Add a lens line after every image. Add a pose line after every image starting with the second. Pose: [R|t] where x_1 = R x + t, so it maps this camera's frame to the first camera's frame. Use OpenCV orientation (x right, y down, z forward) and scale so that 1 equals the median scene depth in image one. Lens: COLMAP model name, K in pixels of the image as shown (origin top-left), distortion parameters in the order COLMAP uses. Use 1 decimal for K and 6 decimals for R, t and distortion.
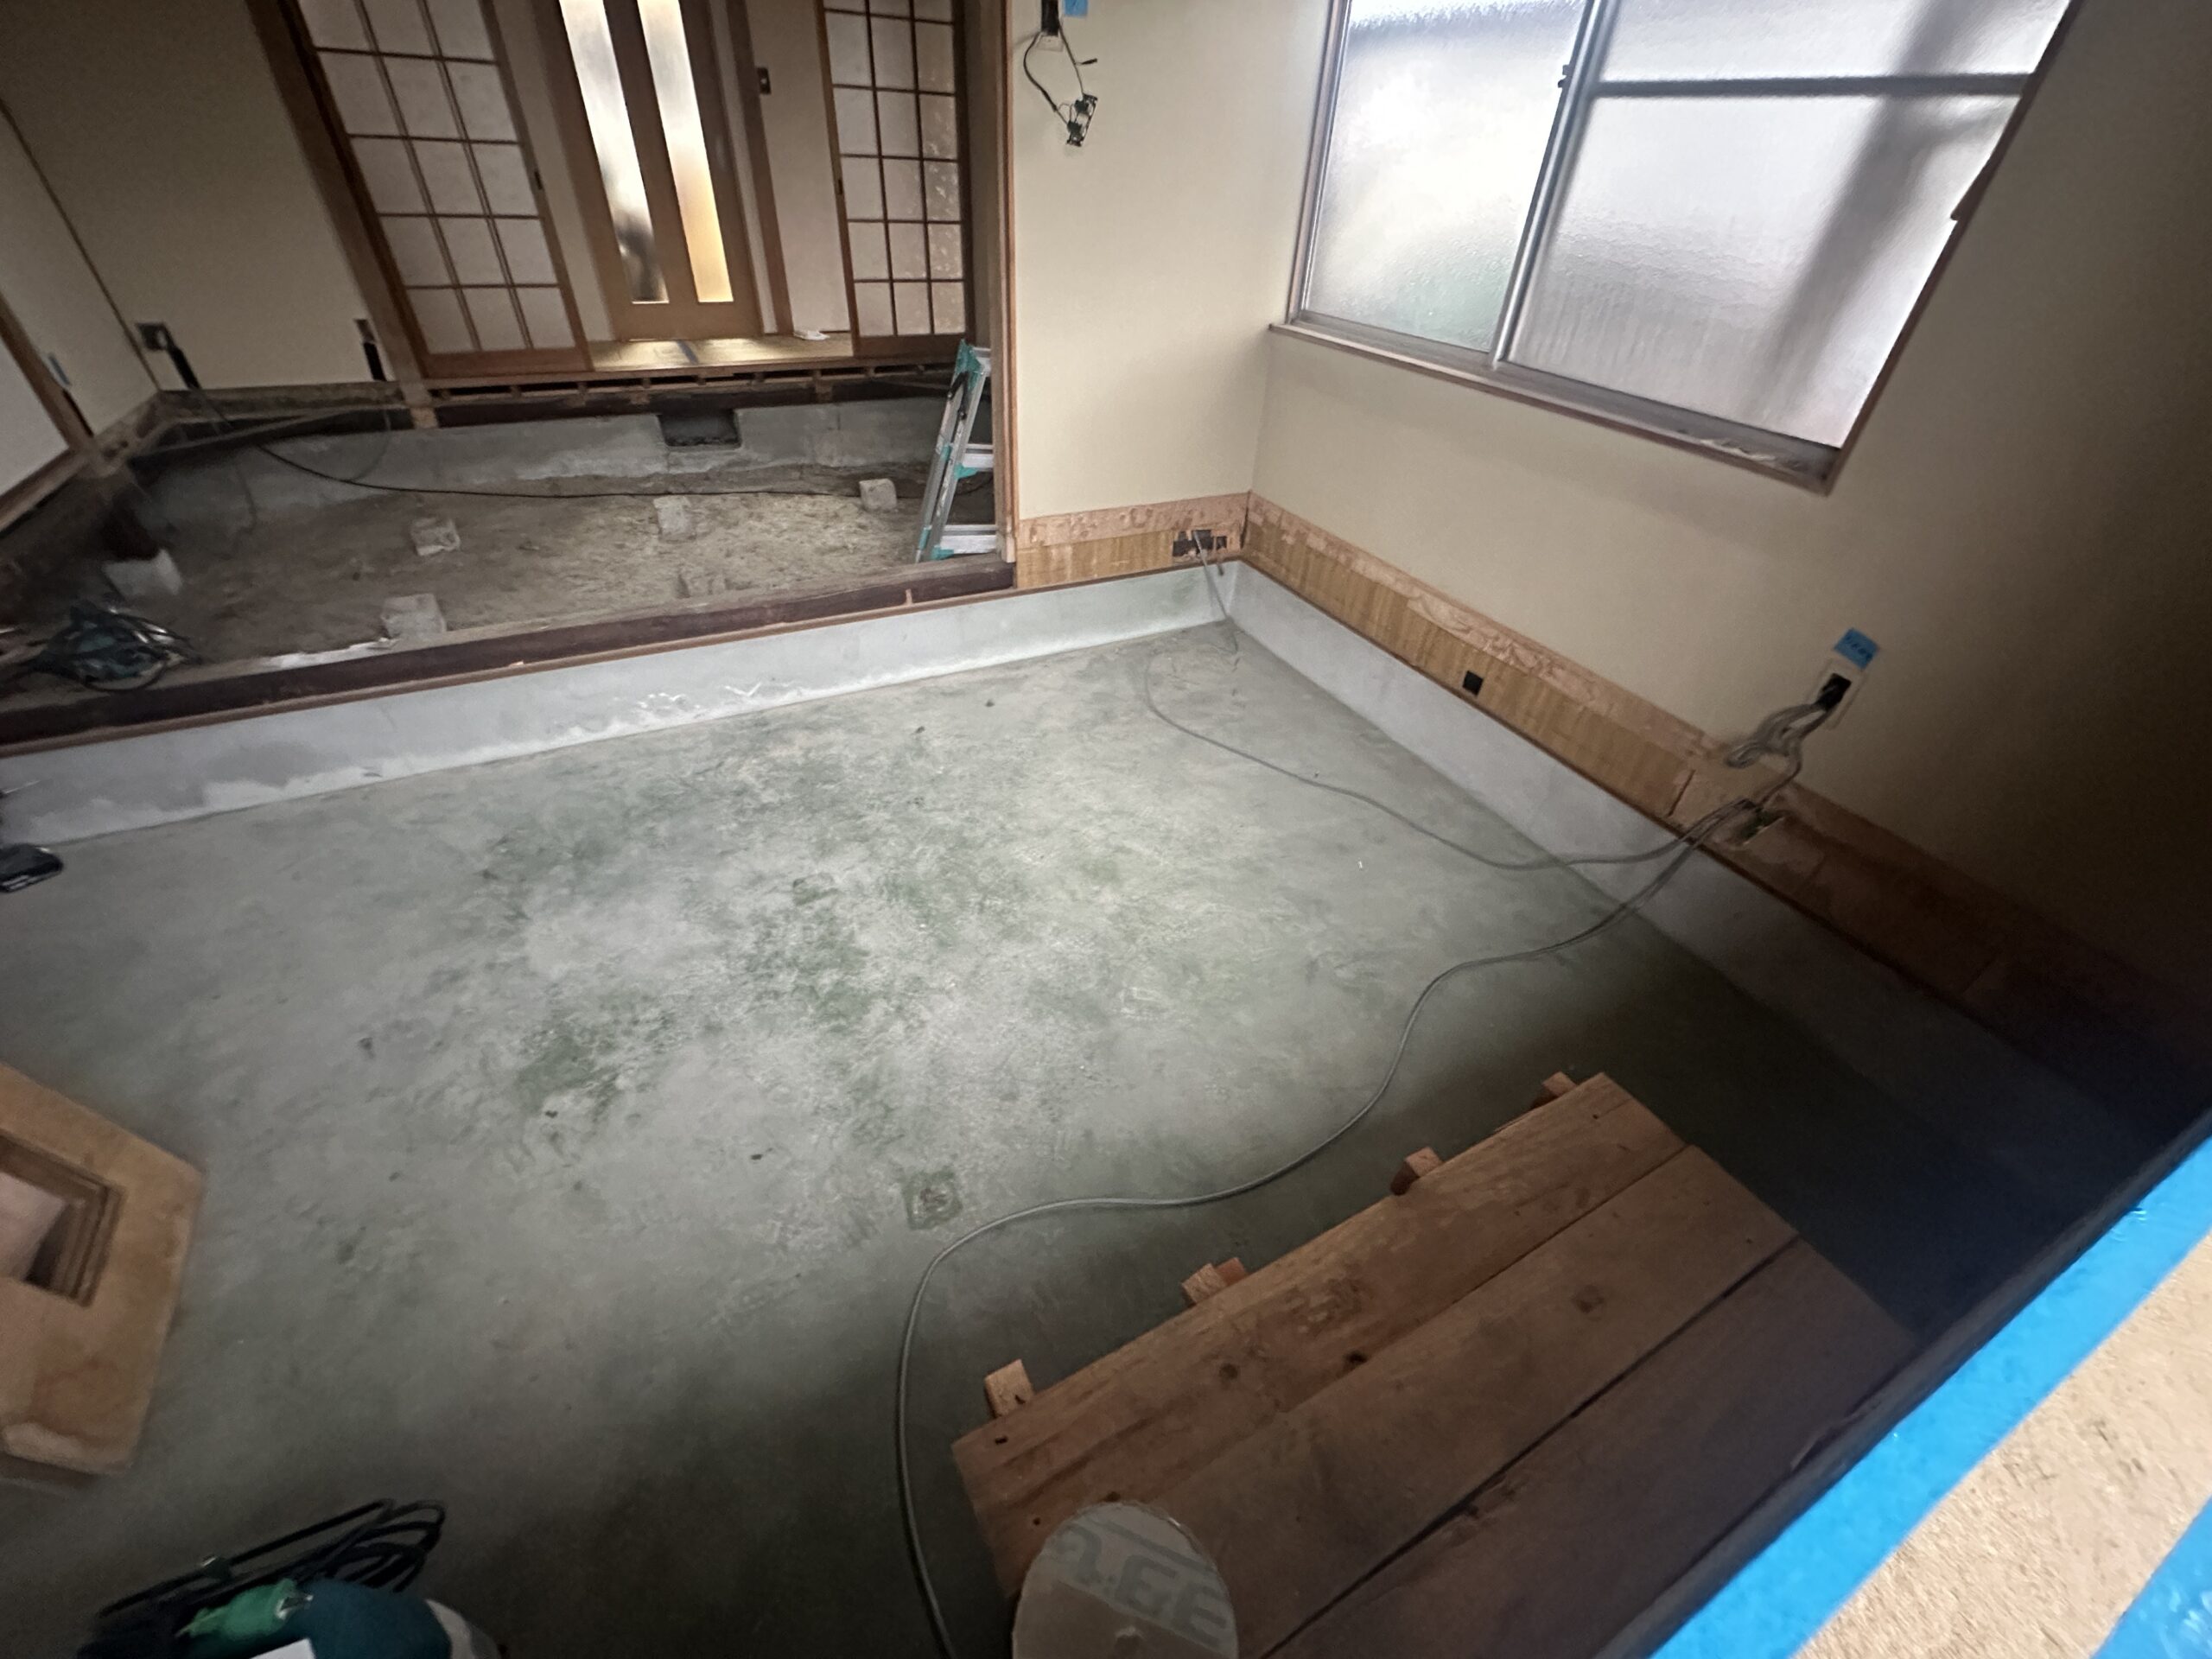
lens RADIAL K [[878.8, 0, 1098.2], [0, 878.8, 824.3], [0, 0, 1]] dist [-0.002418, 0.000706]
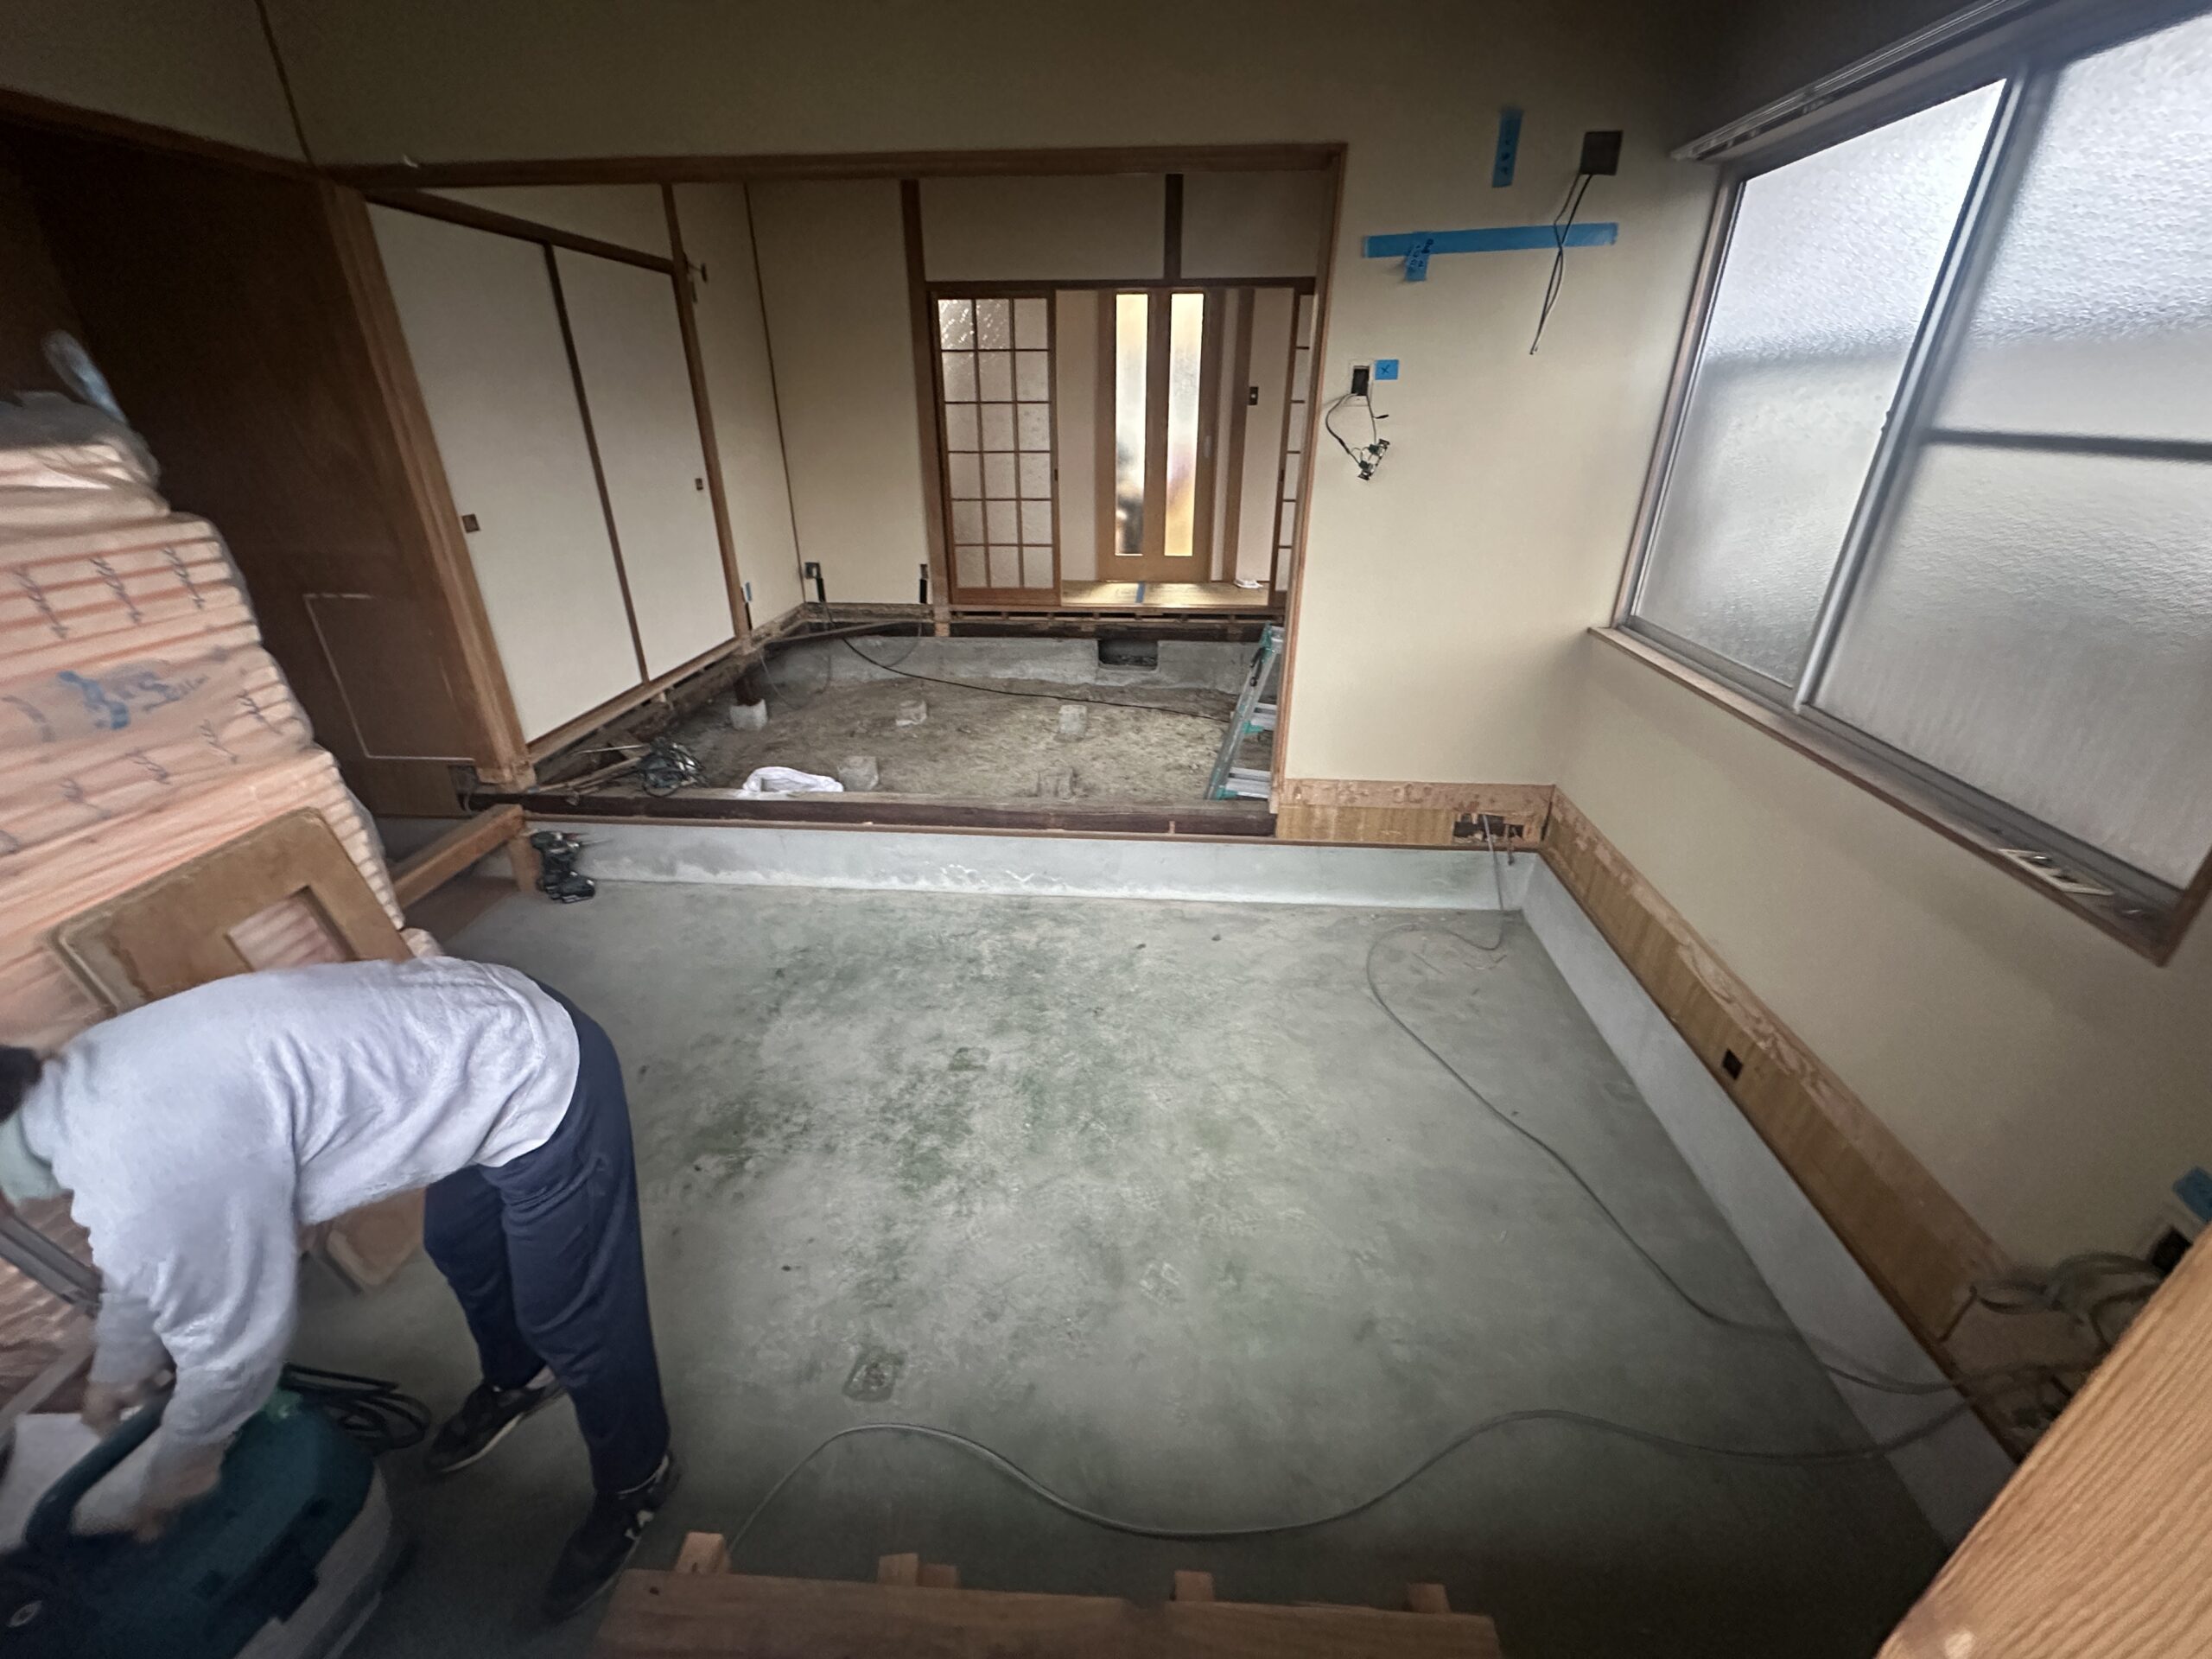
lens RADIAL K [[878.8, 0, 1098.2], [0, 878.8, 824.3], [0, 0, 1]] dist [-0.002418, 0.000706]
pose [[0.856668, 0.186315, -0.481047, 0.230954], [-0.285356, 0.947992, -0.141004, -0.076960], [0.429758, 0.258064, 0.865281, -0.001919]]
